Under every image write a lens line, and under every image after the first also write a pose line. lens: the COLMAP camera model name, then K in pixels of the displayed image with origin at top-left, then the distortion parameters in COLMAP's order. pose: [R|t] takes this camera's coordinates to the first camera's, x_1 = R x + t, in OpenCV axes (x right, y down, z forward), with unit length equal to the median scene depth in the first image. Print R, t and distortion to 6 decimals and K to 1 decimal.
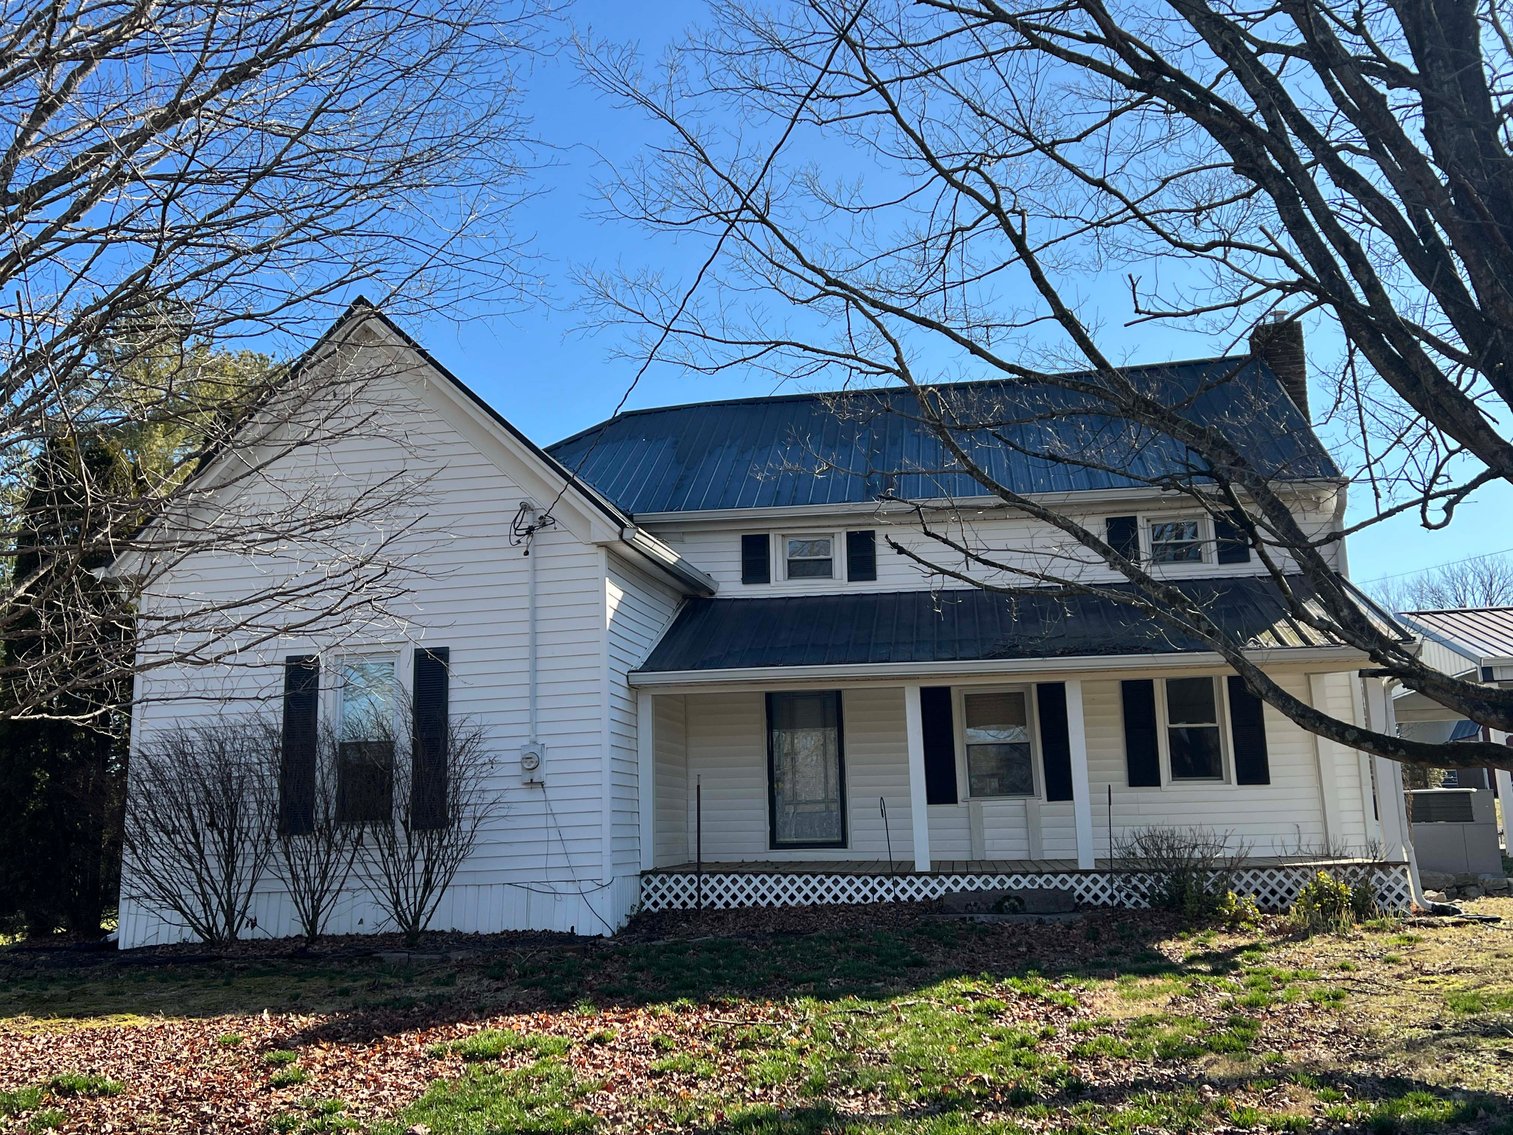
lens RADIAL K [[1498.8, 0, 756.5], [0, 1498.8, 567.5], [0, 0, 1]] dist [0.170827, -0.531331]
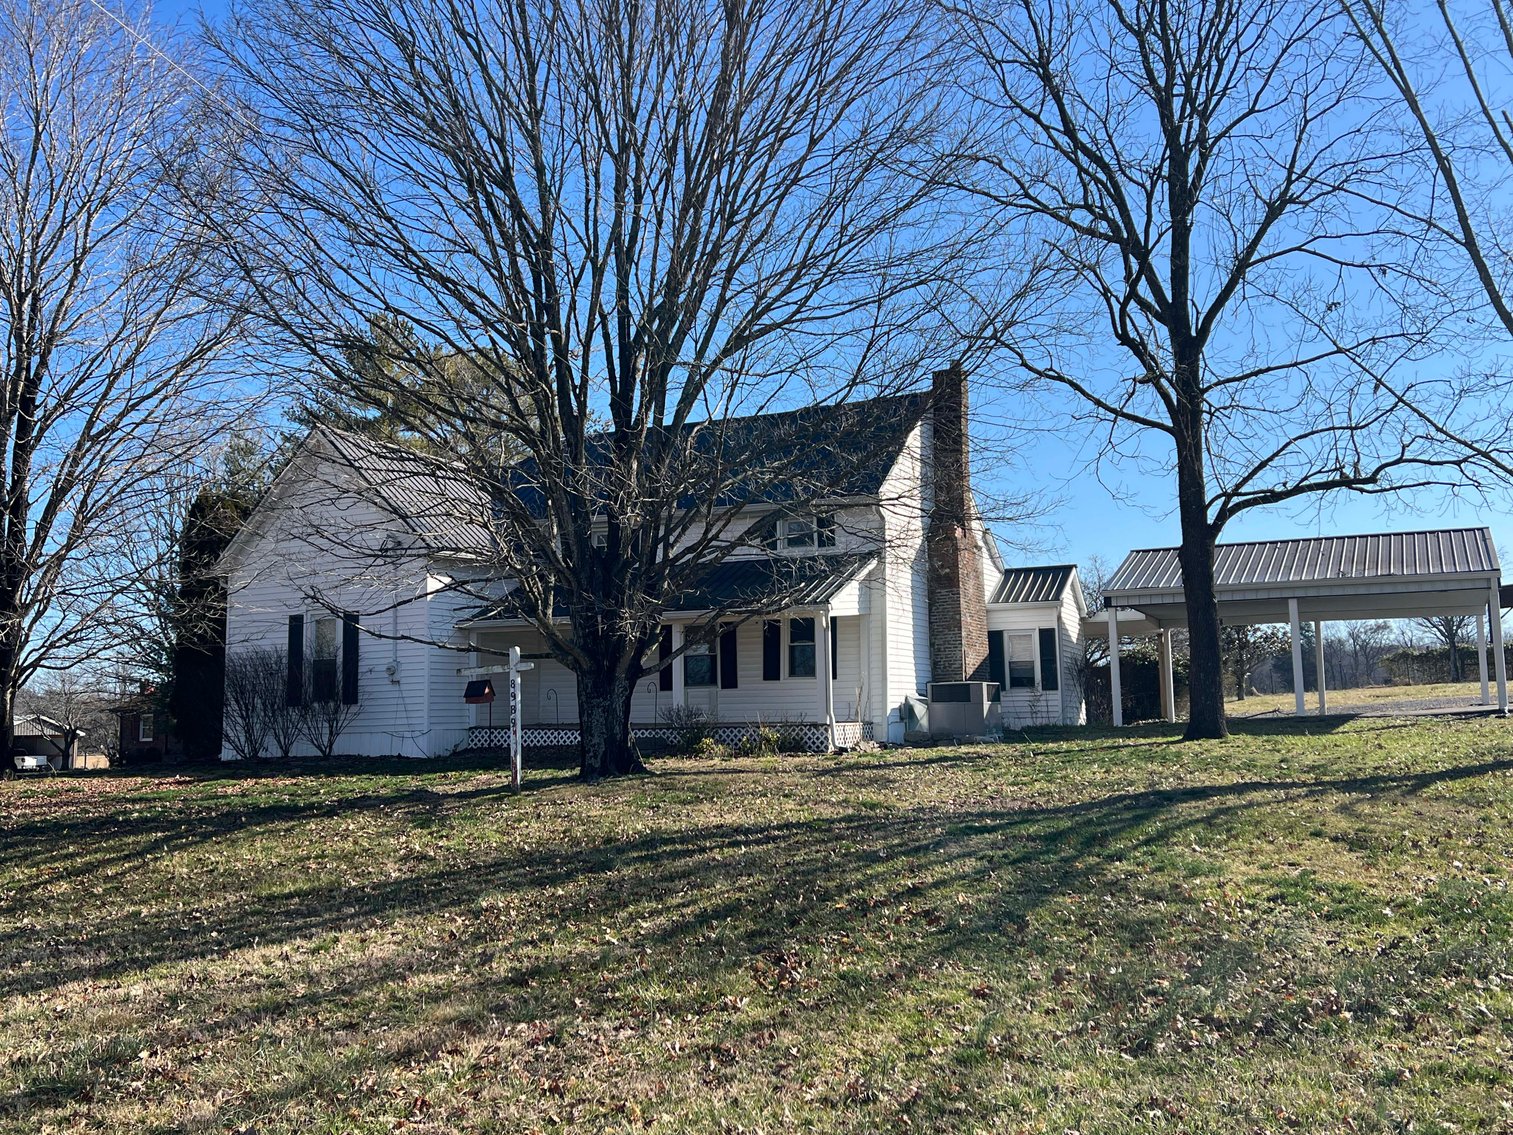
lens RADIAL K [[1498.8, 0, 756.5], [0, 1498.8, 567.5], [0, 0, 1]] dist [0.170827, -0.531331]
pose [[0.971626, -0.014863, -0.236054, 0.737197], [0.034880, 0.996116, 0.080848, -0.138098], [0.233936, -0.086788, 0.968371, -0.729348]]
